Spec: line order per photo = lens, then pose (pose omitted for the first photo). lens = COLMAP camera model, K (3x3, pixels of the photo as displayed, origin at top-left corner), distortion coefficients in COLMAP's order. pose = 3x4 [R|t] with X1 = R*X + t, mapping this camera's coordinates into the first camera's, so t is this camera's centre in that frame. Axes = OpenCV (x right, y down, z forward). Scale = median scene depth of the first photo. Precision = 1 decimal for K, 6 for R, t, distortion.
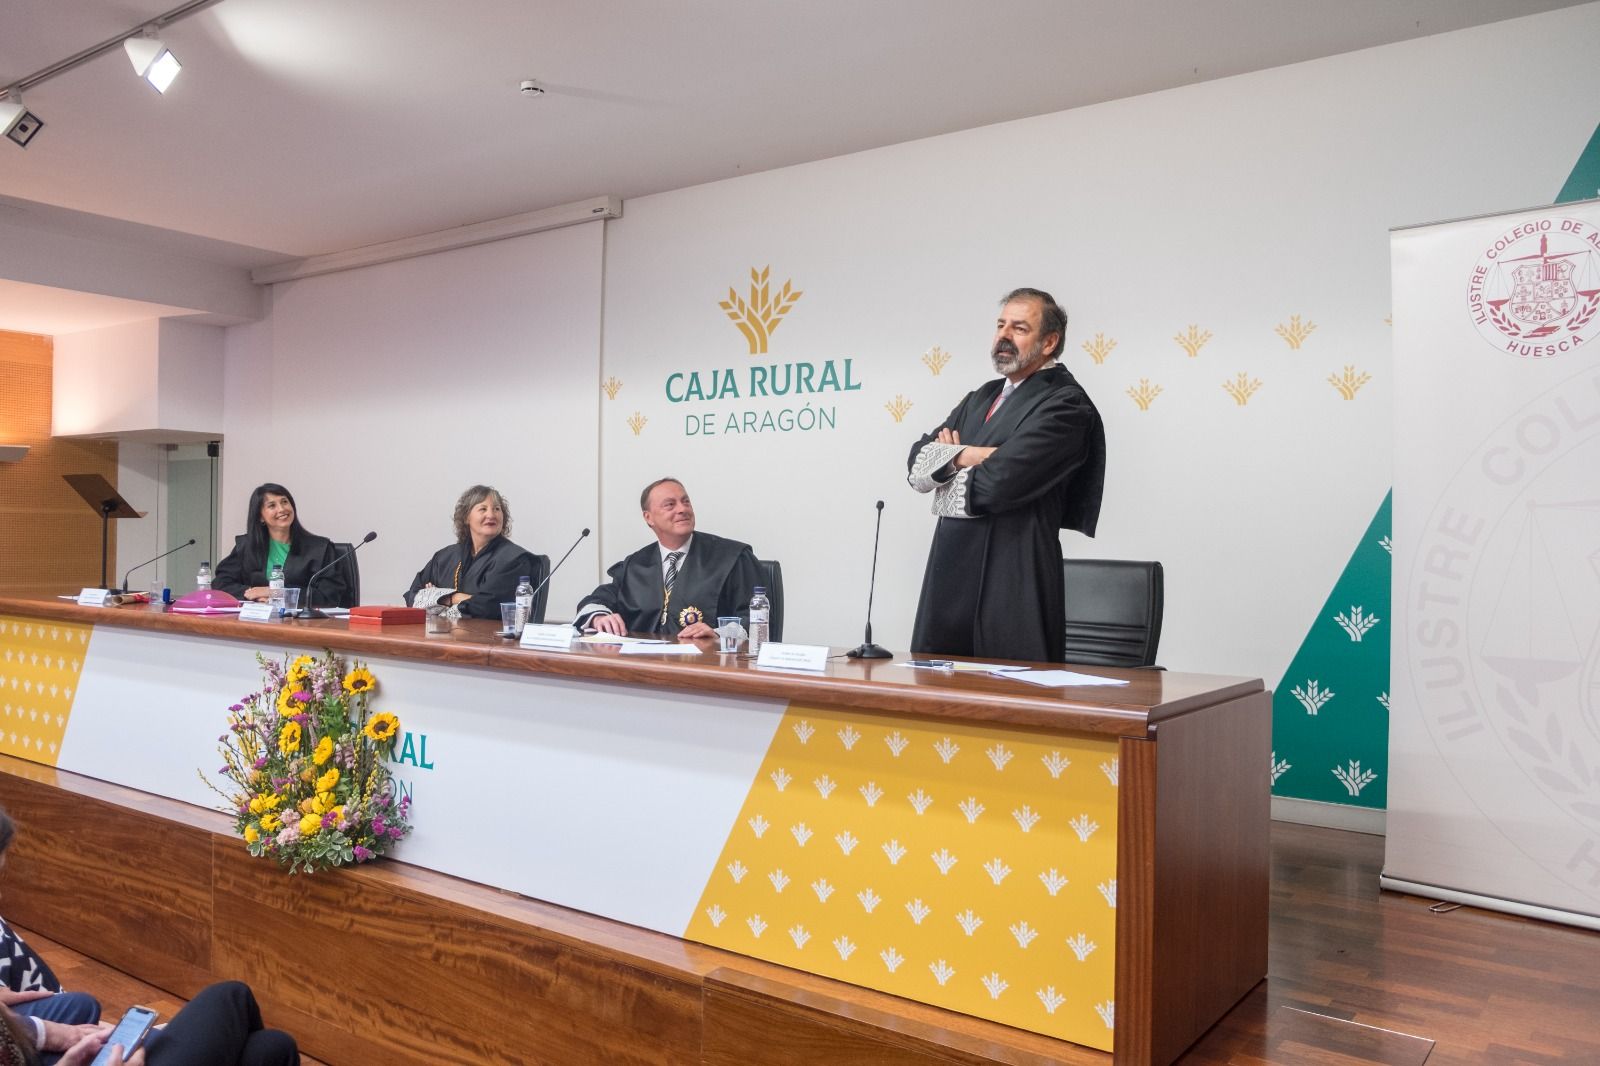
lens RADIAL K [[1246.4, 0, 825.0], [0, 1246.4, 538.6], [0, 0, 1]] dist [-0.037811, 0.054530]
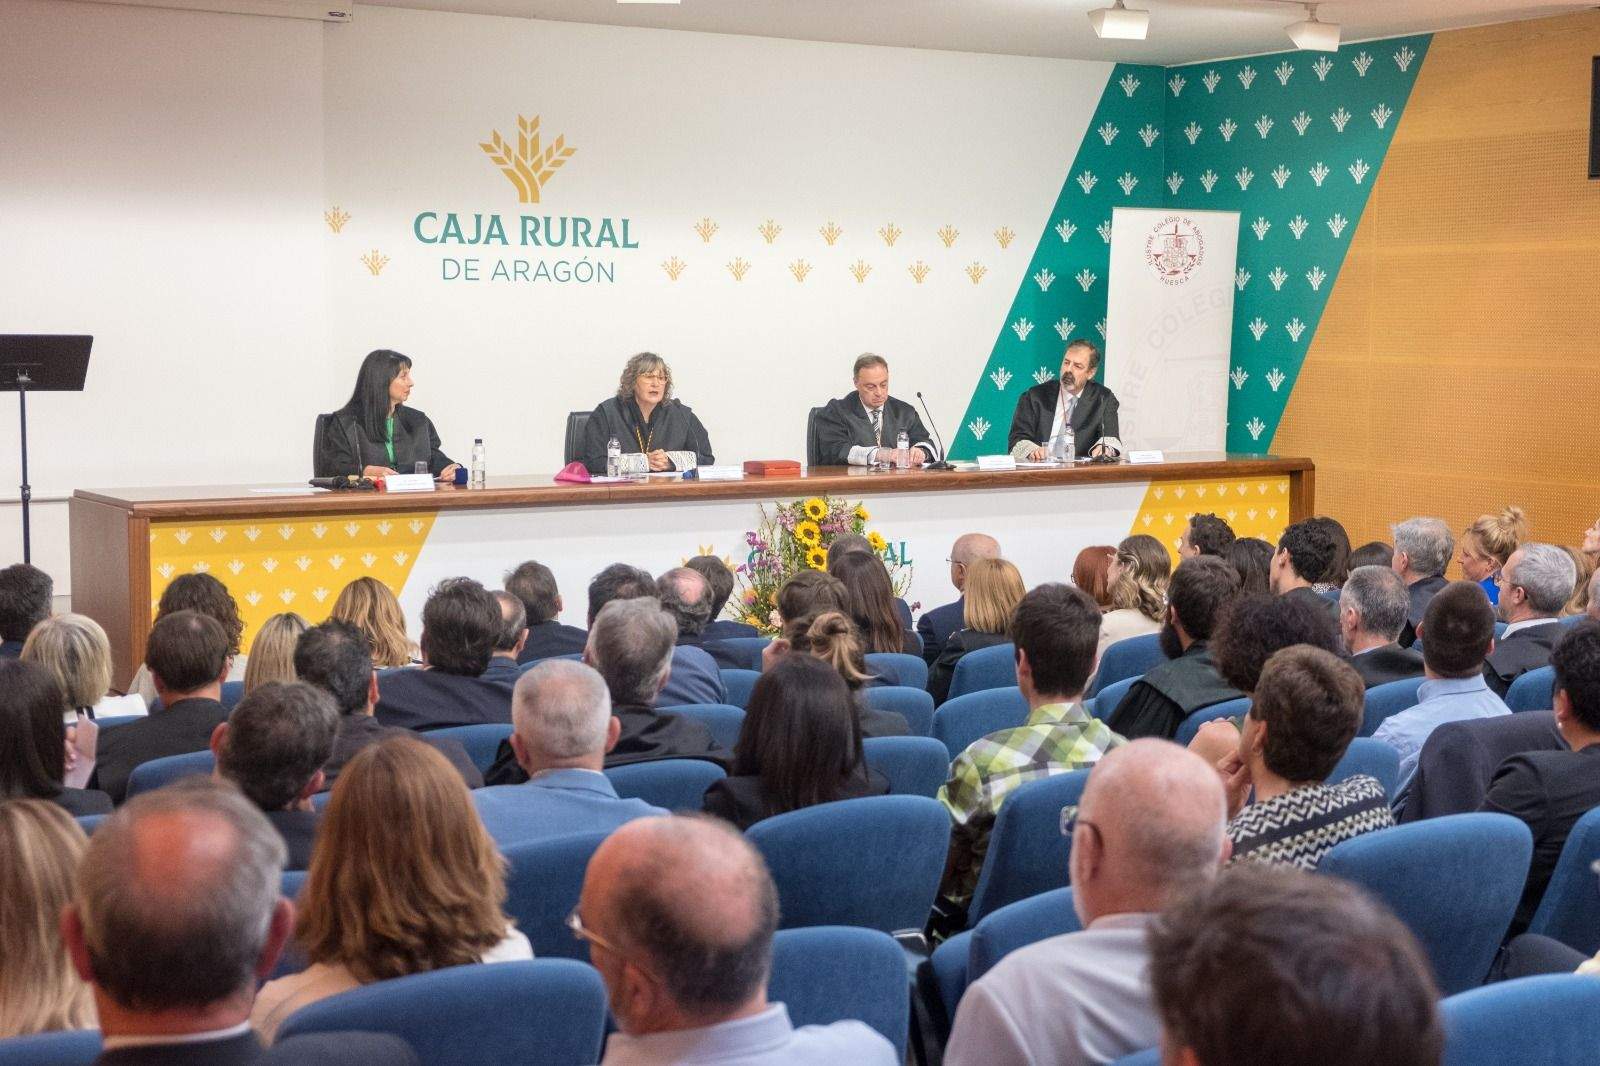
lens RADIAL K [[2382.3, 0, 855.6], [0, 2382.3, 528.2], [0, 0, 1]] dist [0.122516, 0.000000]
pose [[0.367949, -0.097466, 0.924724, -2.269282], [-0.000699, 0.994462, 0.105095, -0.114645], [-0.929846, -0.039316, 0.365844, 0.037001]]
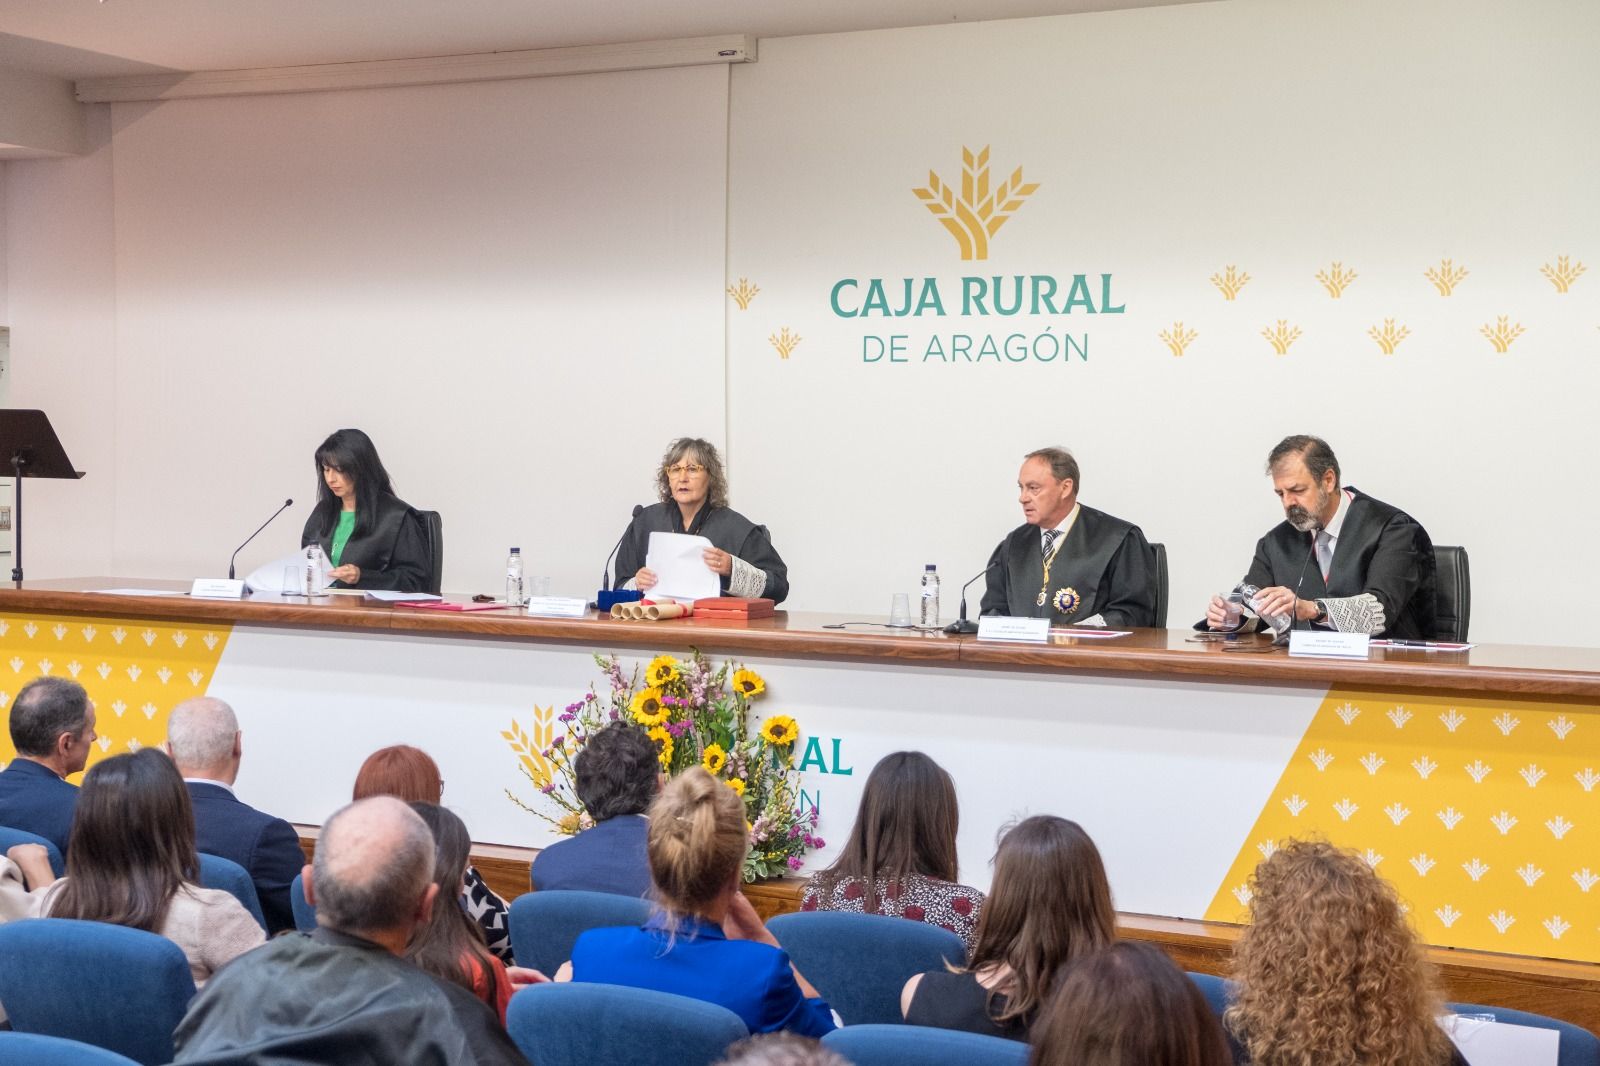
lens RADIAL K [[2350.3, 0, 856.9], [0, 2350.3, 544.6], [0, 0, 1]] dist [0.056818, 0.000000]
pose [[0.986711, -0.013246, 0.161945, -0.464745], [0.005256, 0.998752, 0.049664, -0.056615], [-0.162401, -0.048153, 0.985549, -0.562677]]
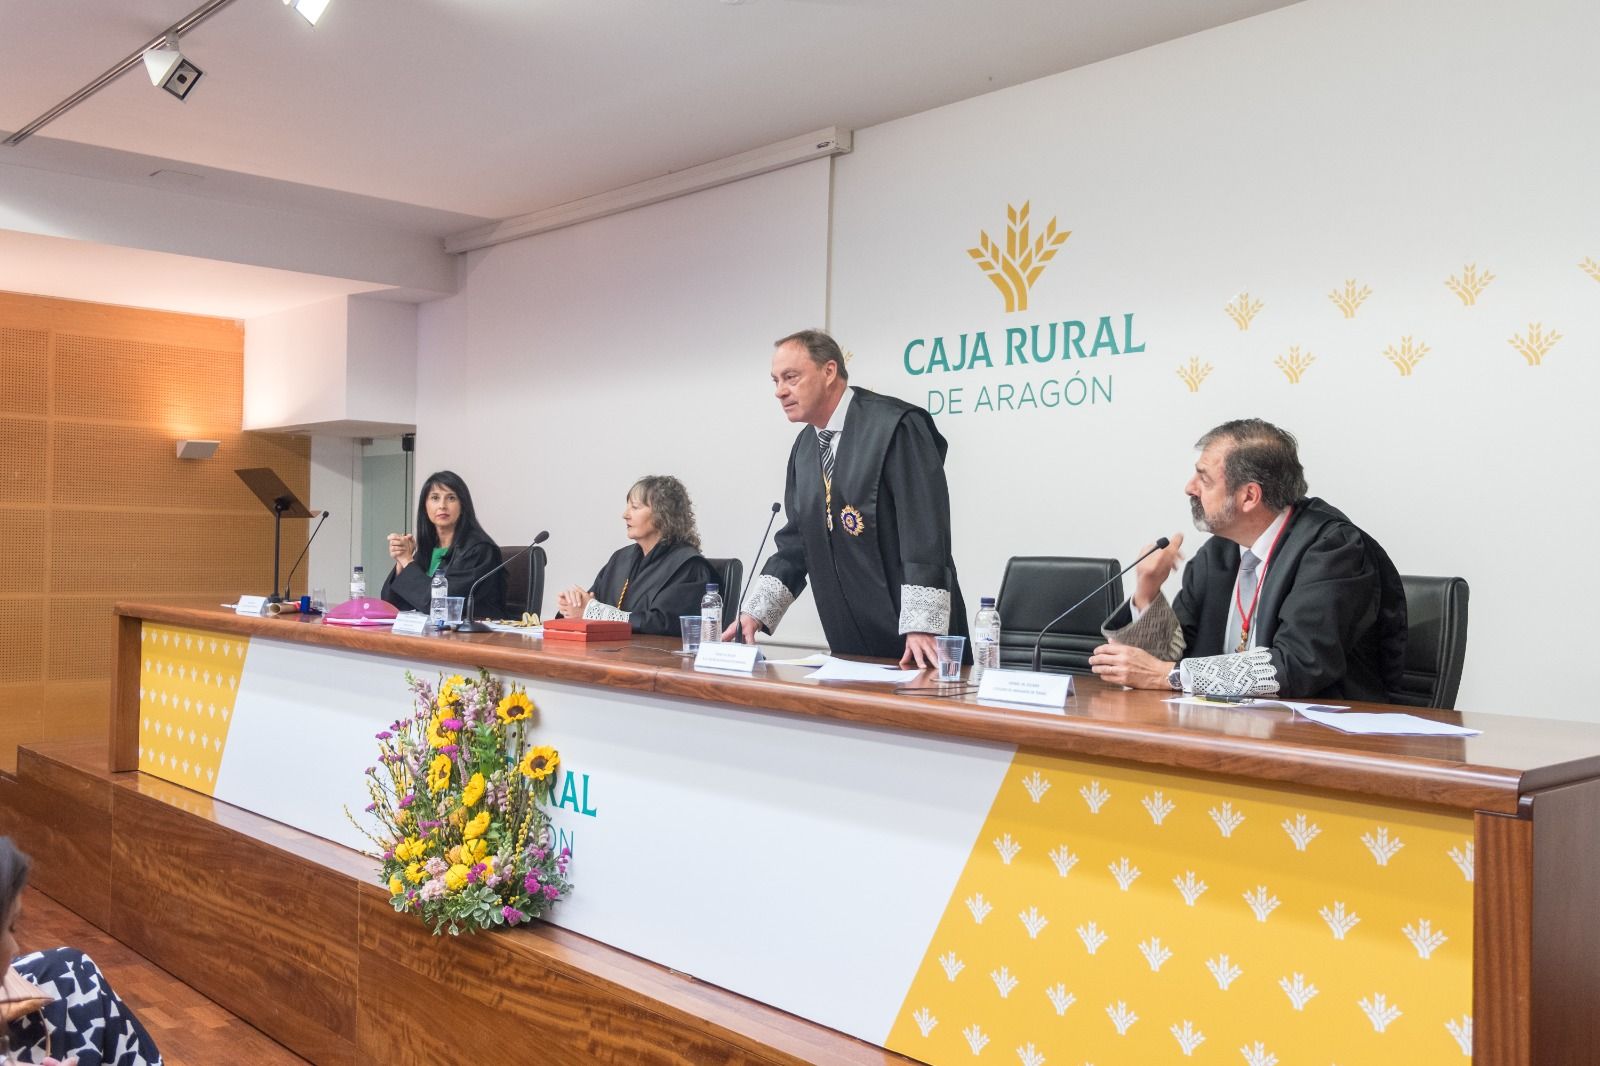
lens RADIAL K [[1474.5, 0, 823.1], [0, 1474.5, 540.0], [0, 0, 1]] dist [0.009736, 0.000000]
pose [[0.978970, 0.001206, -0.204000, 0.023997], [-0.002569, 0.999976, -0.006416, 0.006626], [0.203987, 0.006806, 0.978950, 0.056760]]
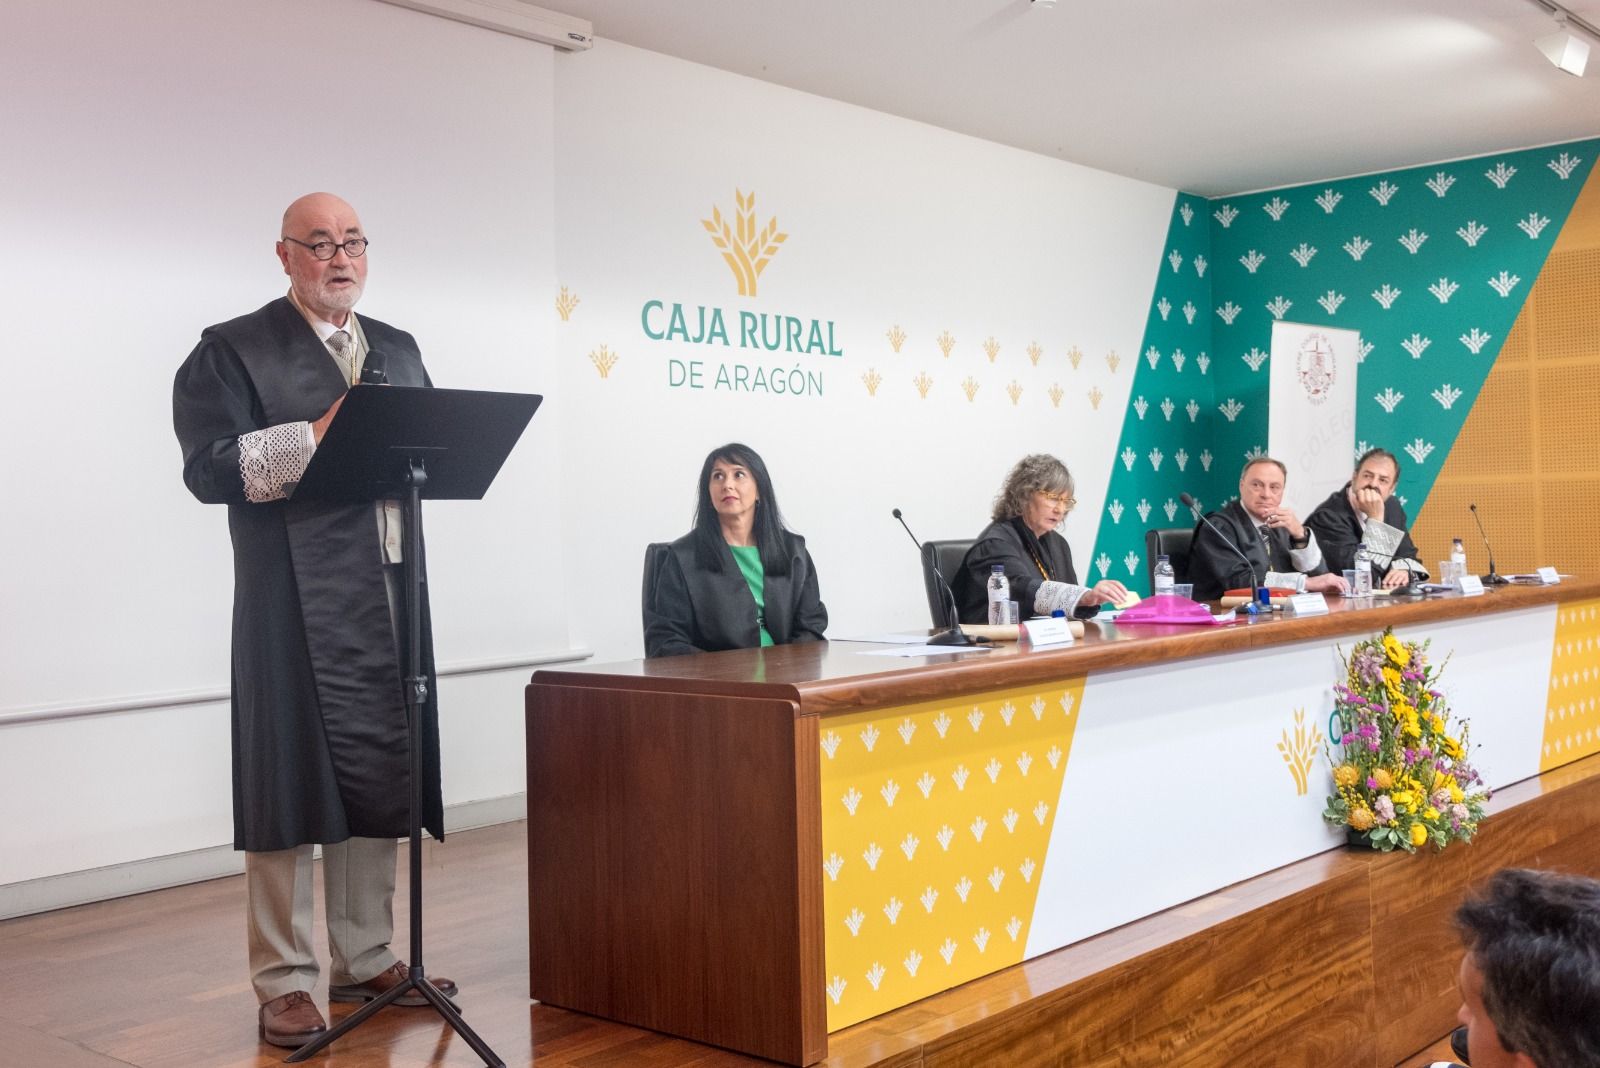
lens RADIAL K [[1678.0, 0, 730.4], [0, 1678.0, 490.3], [0, 0, 1]] dist [0.057200, 0.000000]
pose [[0.116829, 0.000135, 0.993152, -1.474422], [0.023602, 0.999717, -0.002913, -0.021456], [-0.992871, 0.023781, 0.116793, 1.124666]]
